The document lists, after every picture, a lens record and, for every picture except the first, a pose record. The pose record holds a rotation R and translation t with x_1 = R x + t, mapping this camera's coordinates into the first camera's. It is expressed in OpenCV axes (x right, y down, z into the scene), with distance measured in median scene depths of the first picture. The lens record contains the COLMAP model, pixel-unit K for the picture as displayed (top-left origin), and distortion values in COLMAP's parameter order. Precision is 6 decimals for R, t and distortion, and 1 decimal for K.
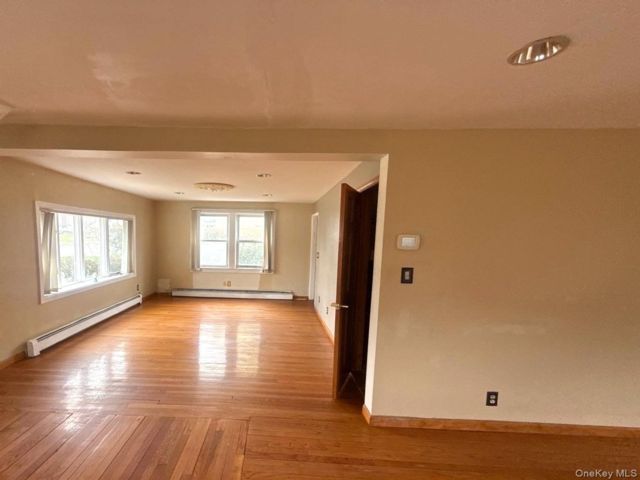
lens RADIAL K [[263.2, 0, 279.6], [0, 263.2, 260.6], [0, 0, 1]] dist [0.001437, 0.000215]
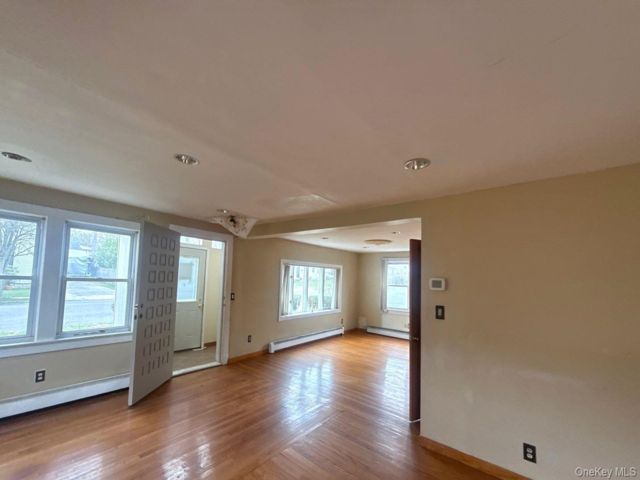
lens RADIAL K [[261.6, 0, 321.7], [0, 261.6, 264.2], [0, 0, 1]] dist [0.000952, 0.000342]
pose [[0.771069, -0.030492, -0.636021, 0.259232], [-0.073792, 0.987844, -0.136820, 0.013441], [0.632462, 0.152431, 0.759445, -0.084563]]
